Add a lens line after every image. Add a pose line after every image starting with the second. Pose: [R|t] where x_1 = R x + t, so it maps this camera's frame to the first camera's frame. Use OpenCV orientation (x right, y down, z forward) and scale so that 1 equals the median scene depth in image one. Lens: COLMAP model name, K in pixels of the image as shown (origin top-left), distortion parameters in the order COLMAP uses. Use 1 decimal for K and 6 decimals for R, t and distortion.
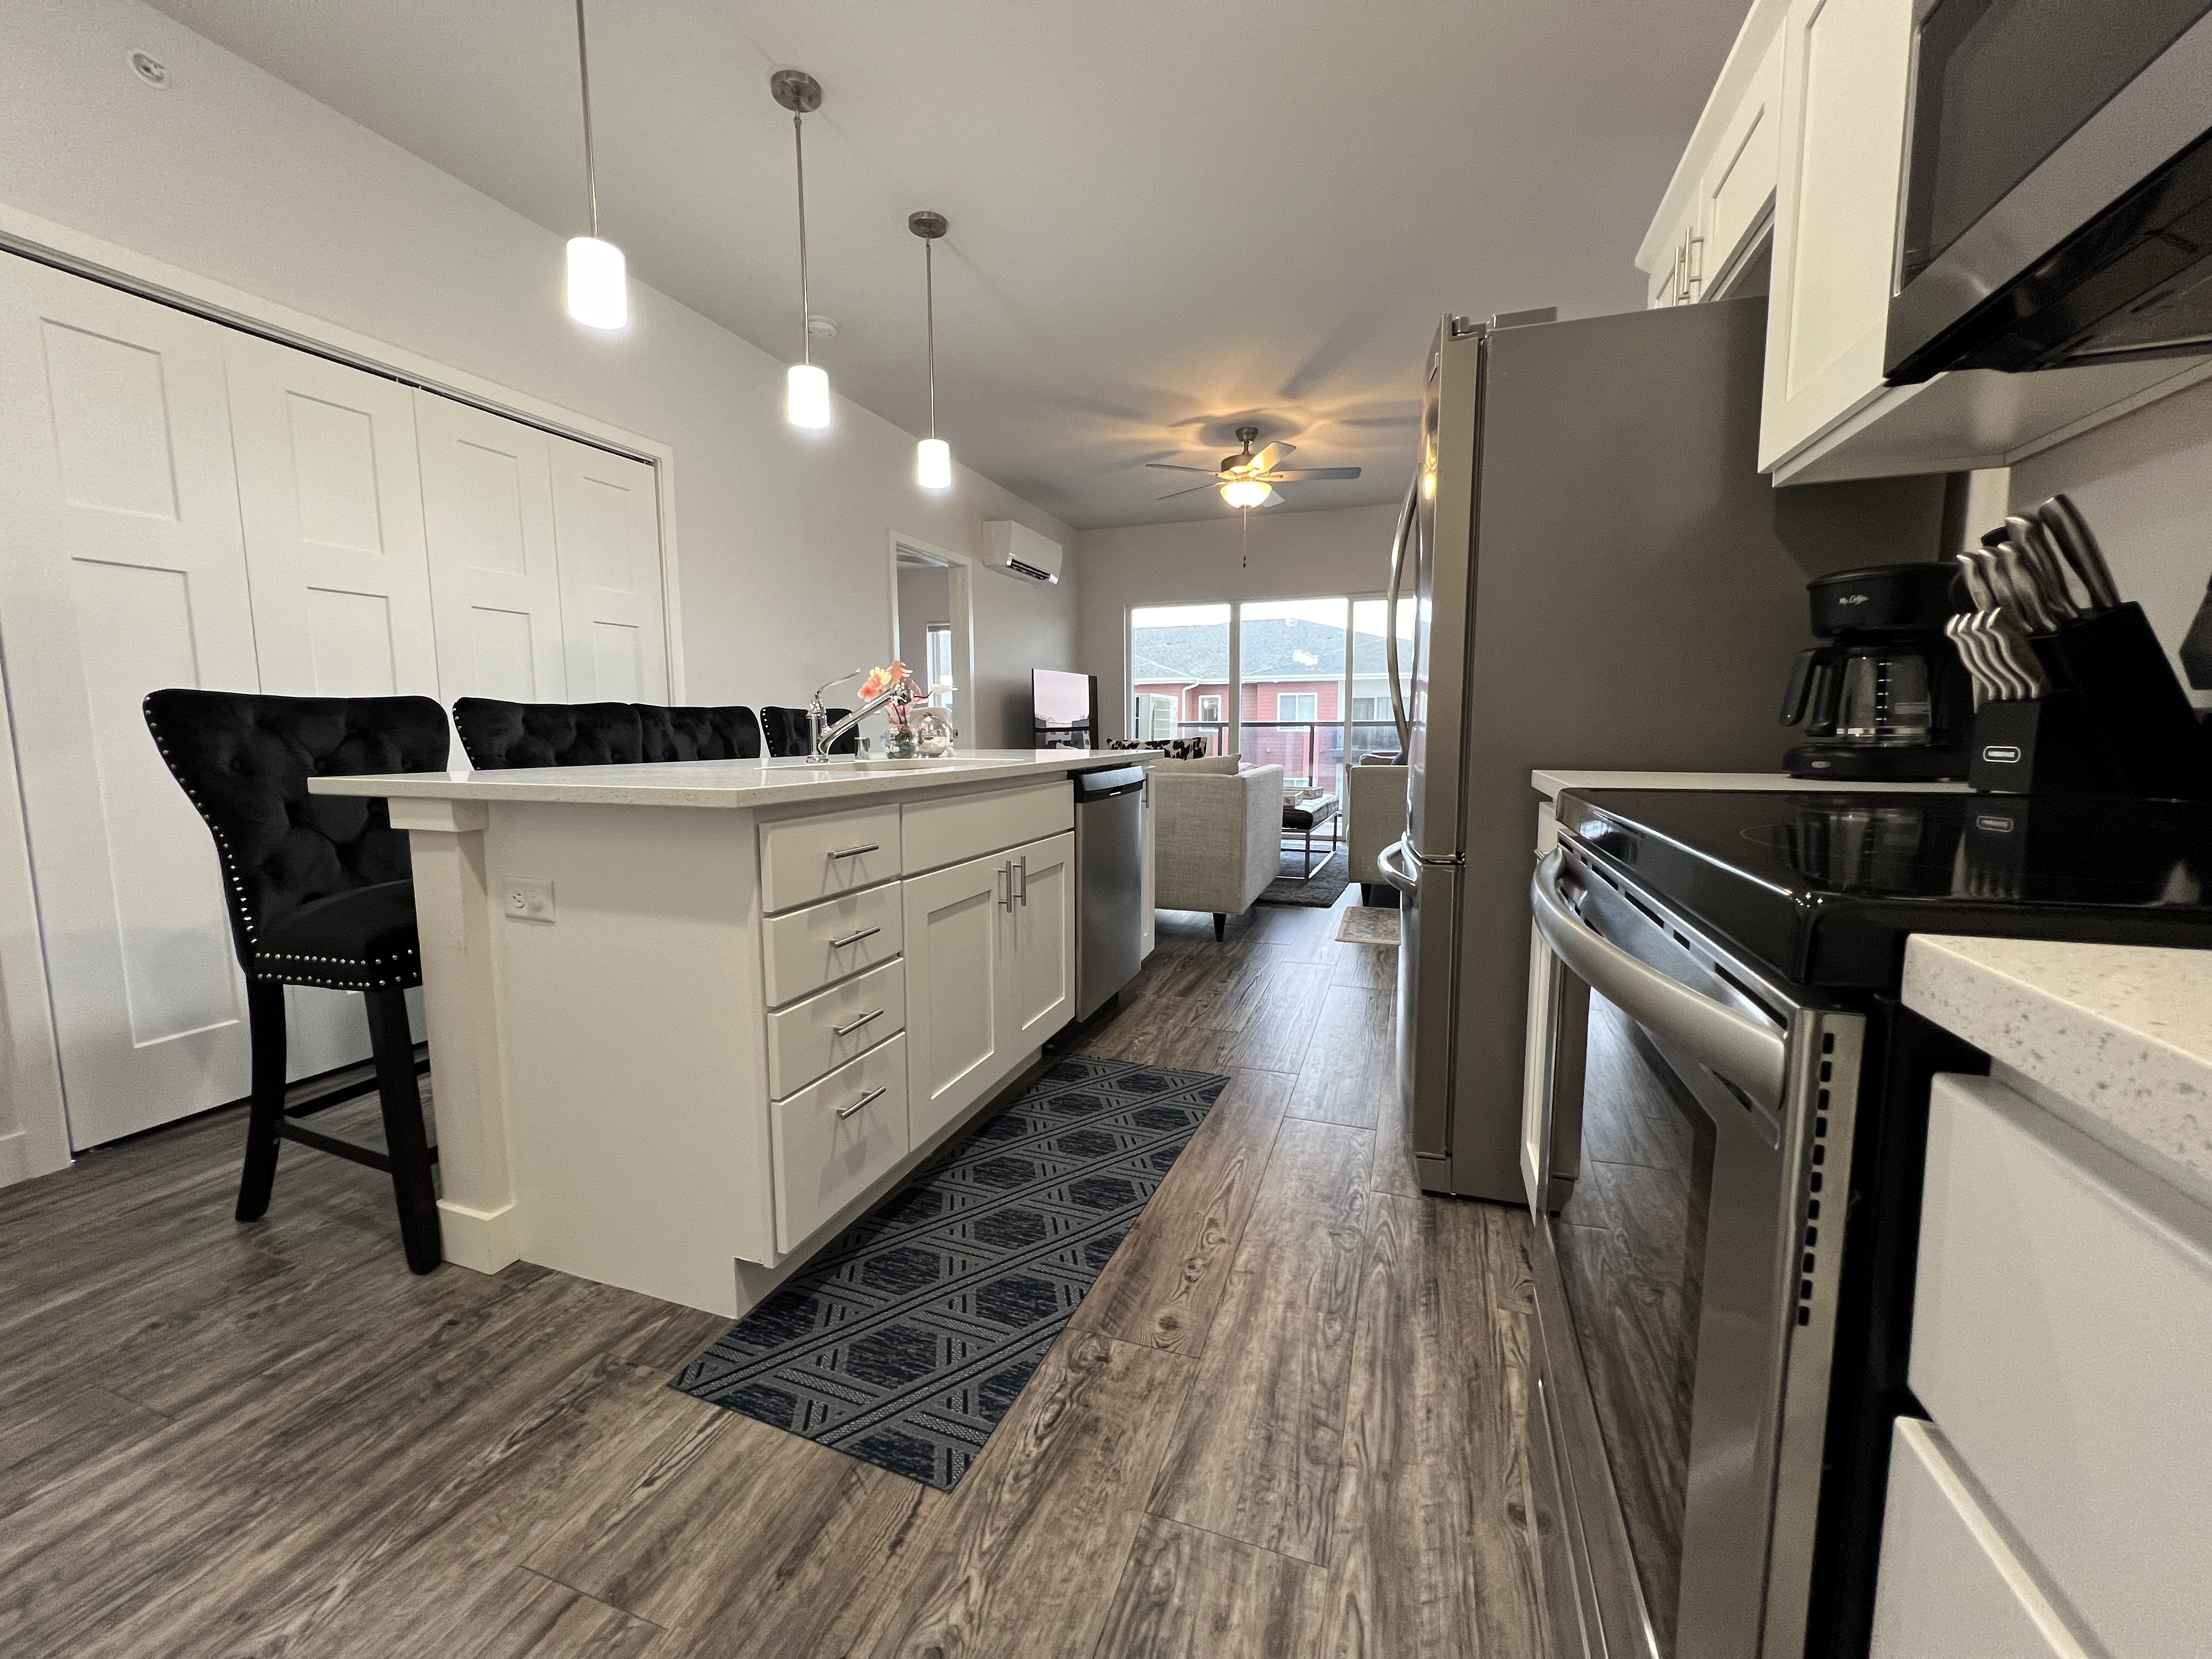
lens RADIAL K [[882.9, 0, 1099.2], [0, 882.9, 823.3], [0, 0, 1]] dist [-0.002817, 0.001184]
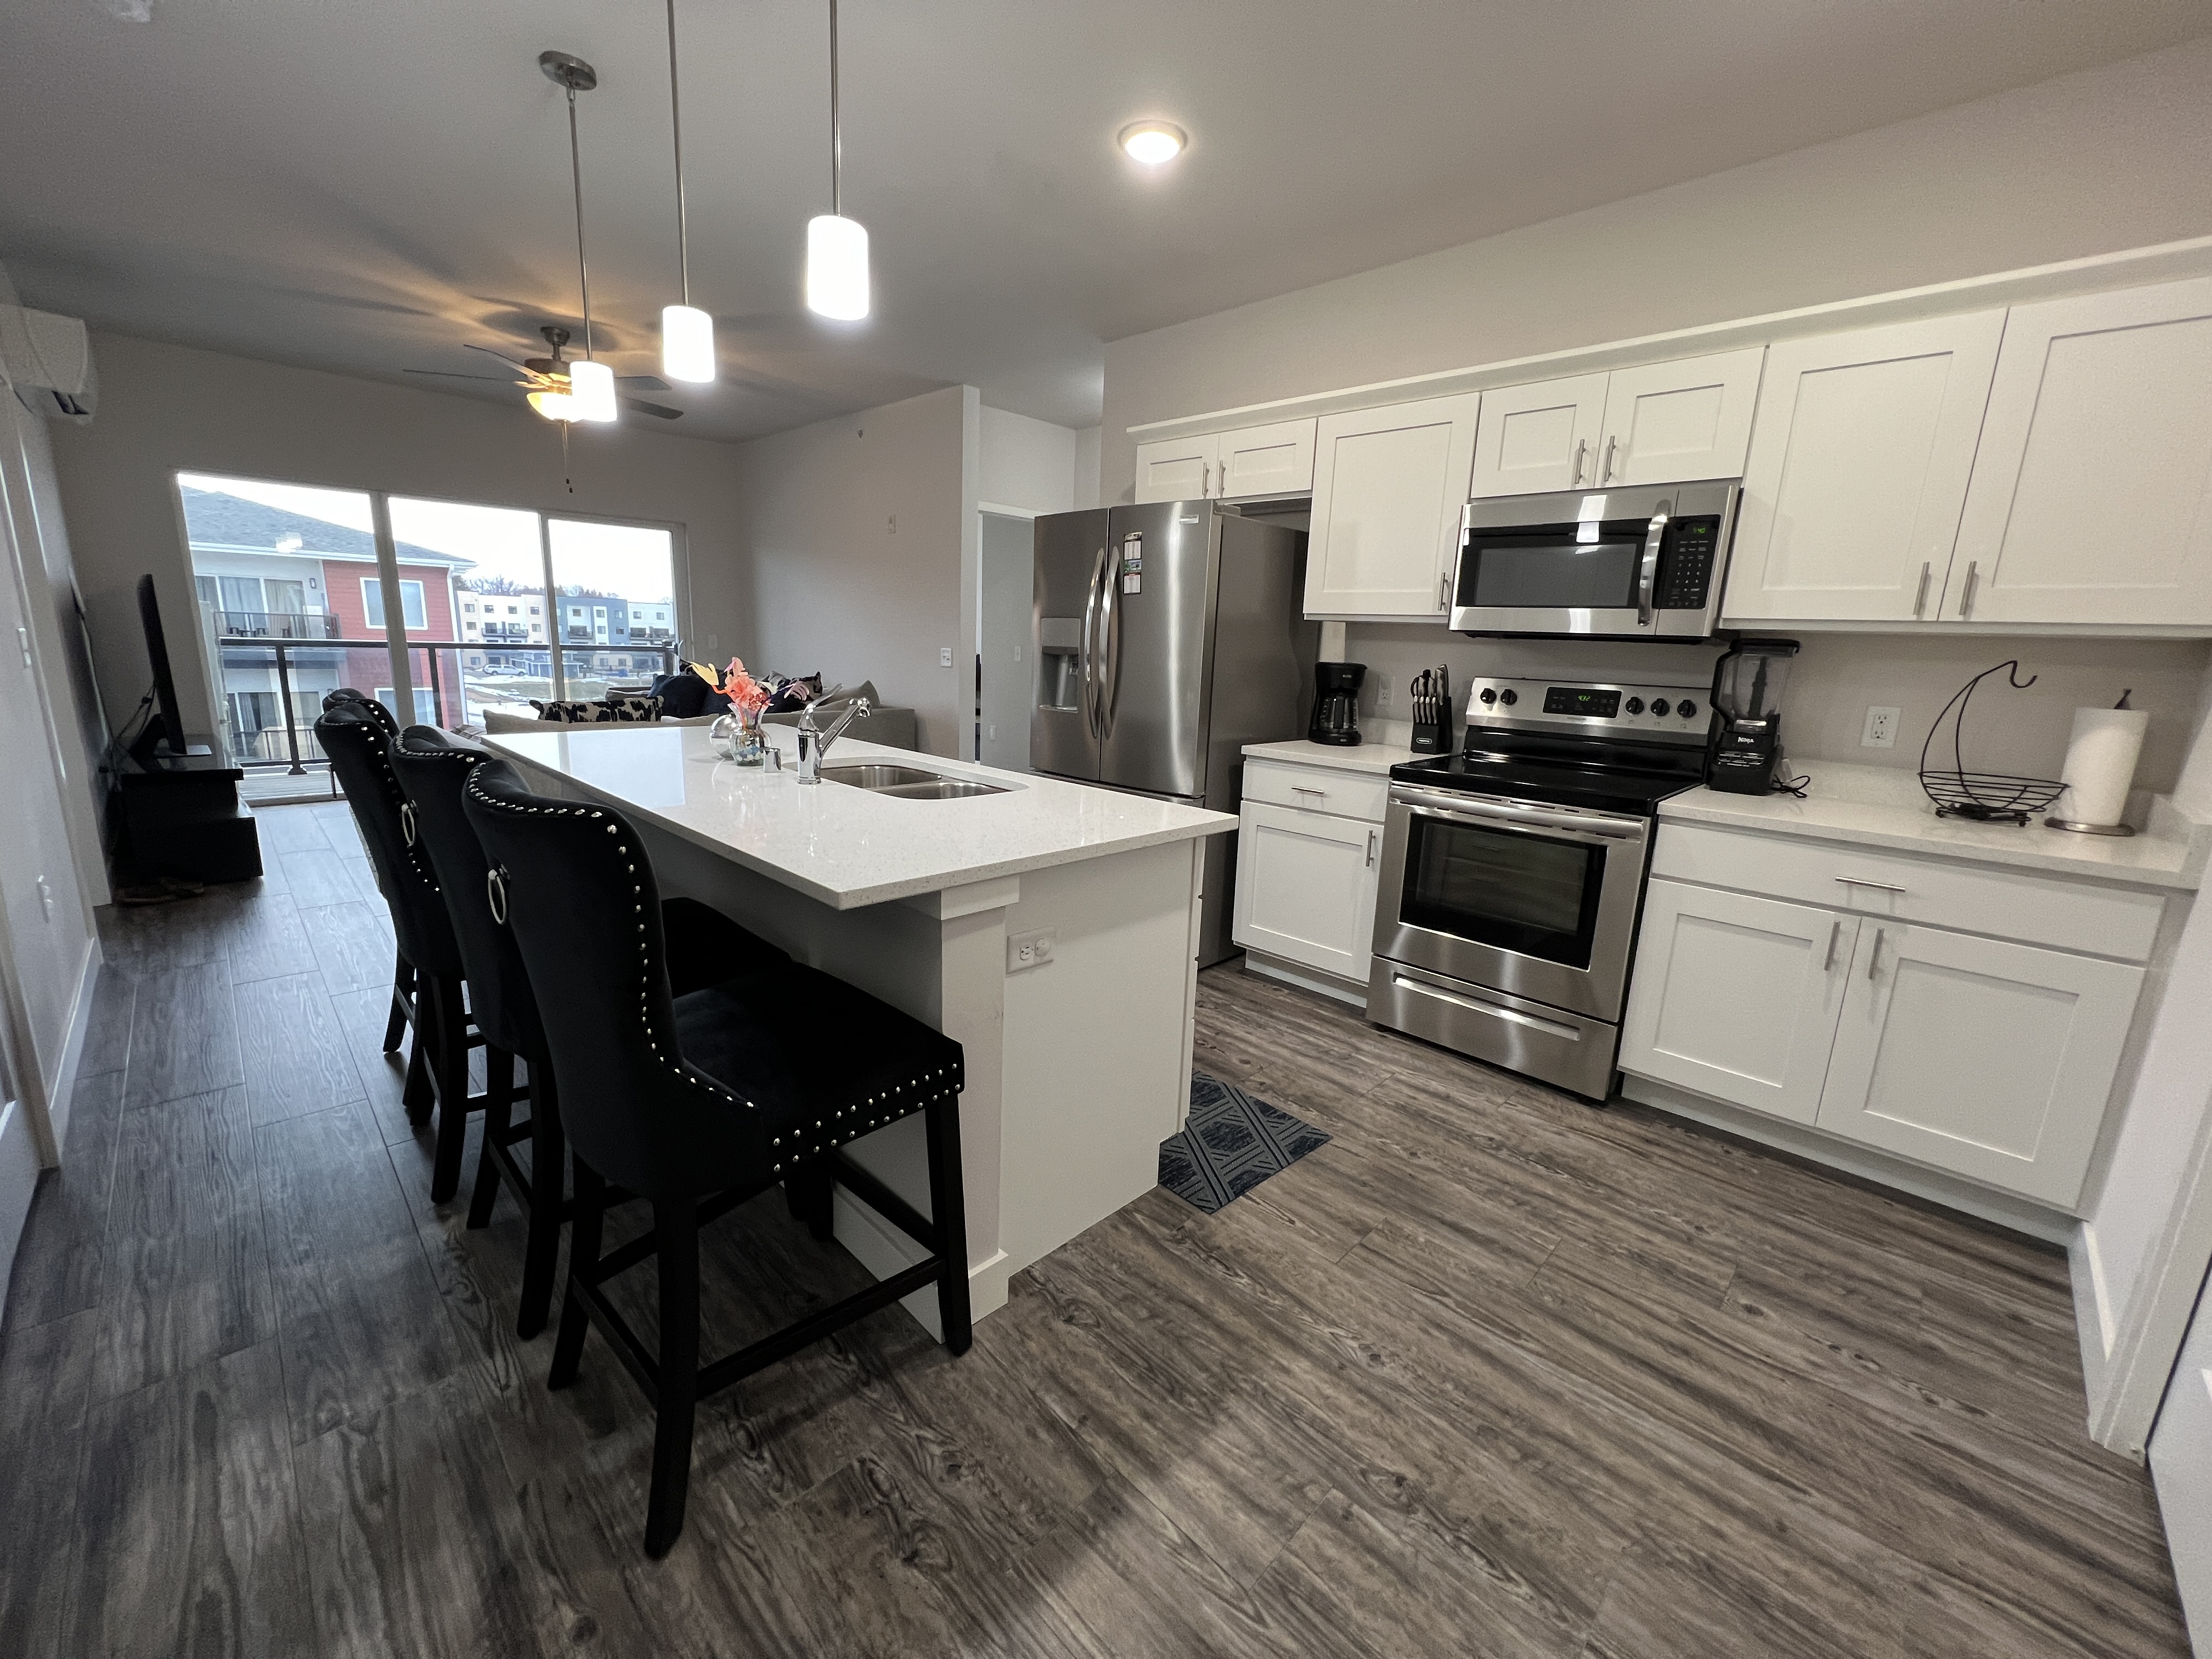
lens RADIAL K [[882.9, 0, 1101.8], [0, 882.9, 825.9], [0, 0, 1]] dist [-0.002817, 0.001184]
pose [[0.418028, -0.168649, 0.892642, -1.929409], [0.060488, 0.985603, 0.157885, -0.284731], [-0.906418, -0.012006, 0.422211, 0.578088]]
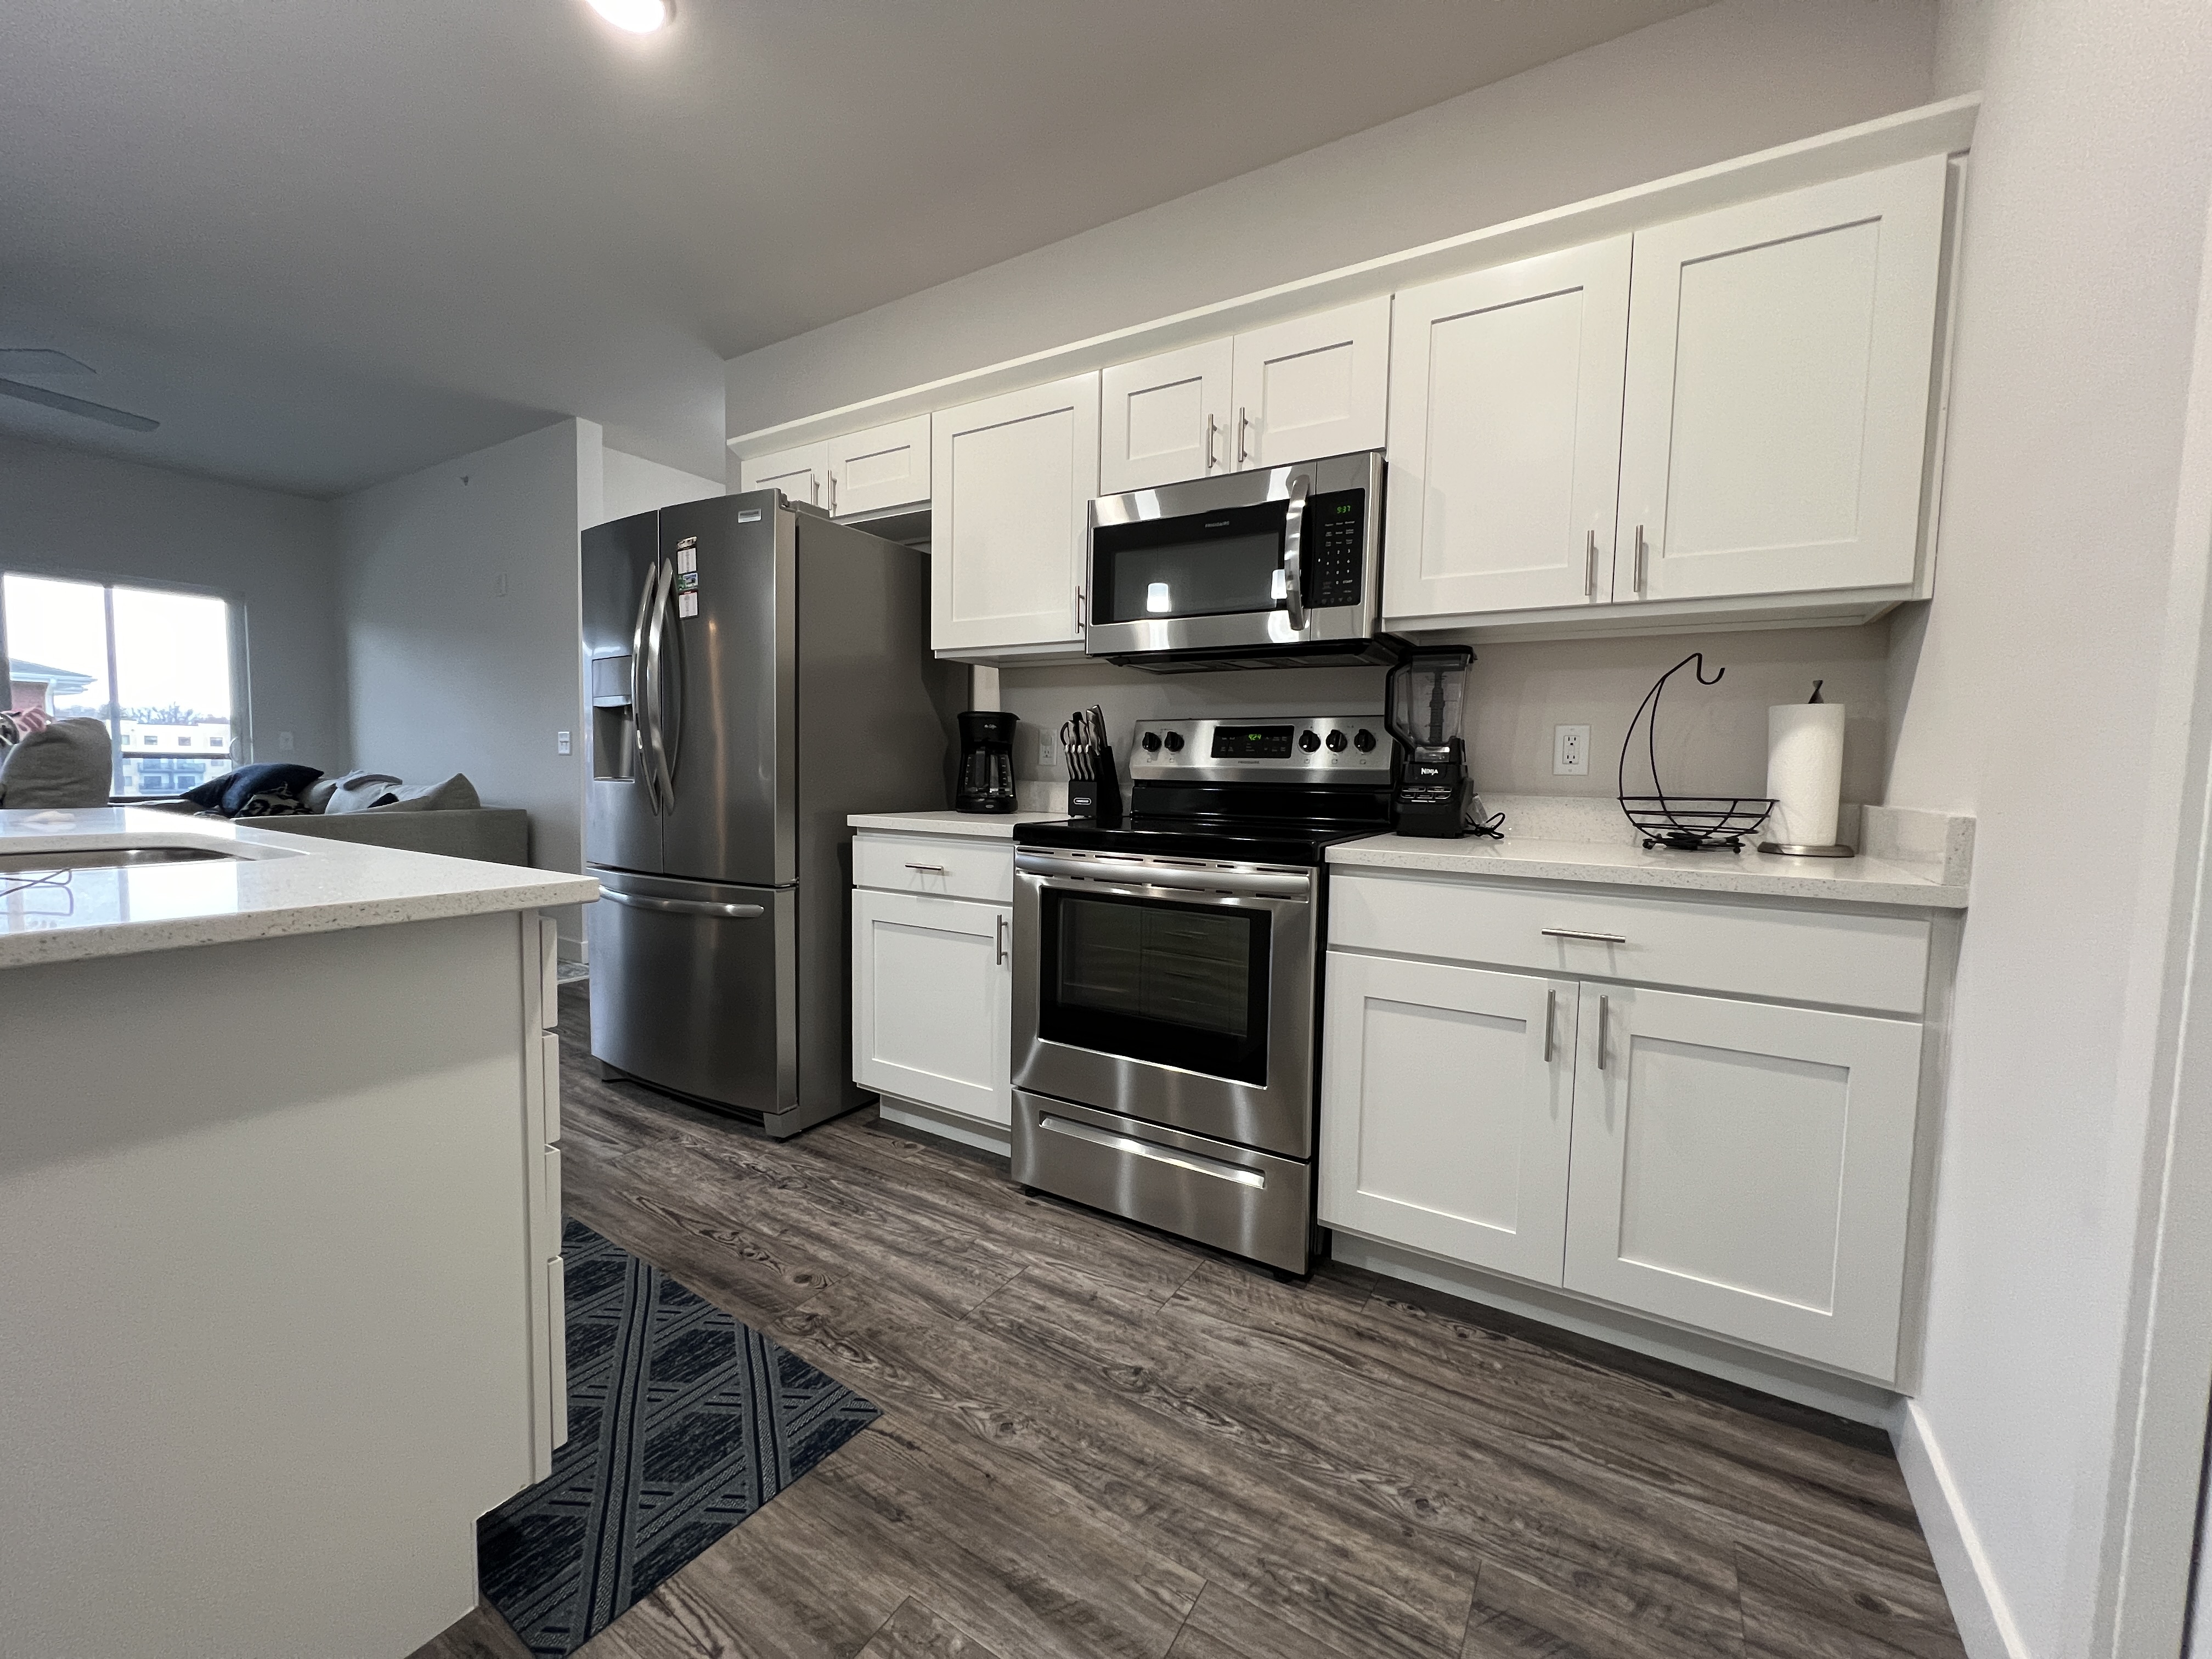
lens RADIAL K [[882.9, 0, 1102.9], [0, 882.9, 826.0], [0, 0, 1]] dist [-0.002817, 0.001184]
pose [[0.207454, -0.054814, 0.976708, -1.171156], [0.086474, 0.995548, 0.037504, -0.078957], [-0.974415, 0.076679, 0.211270, 0.340806]]
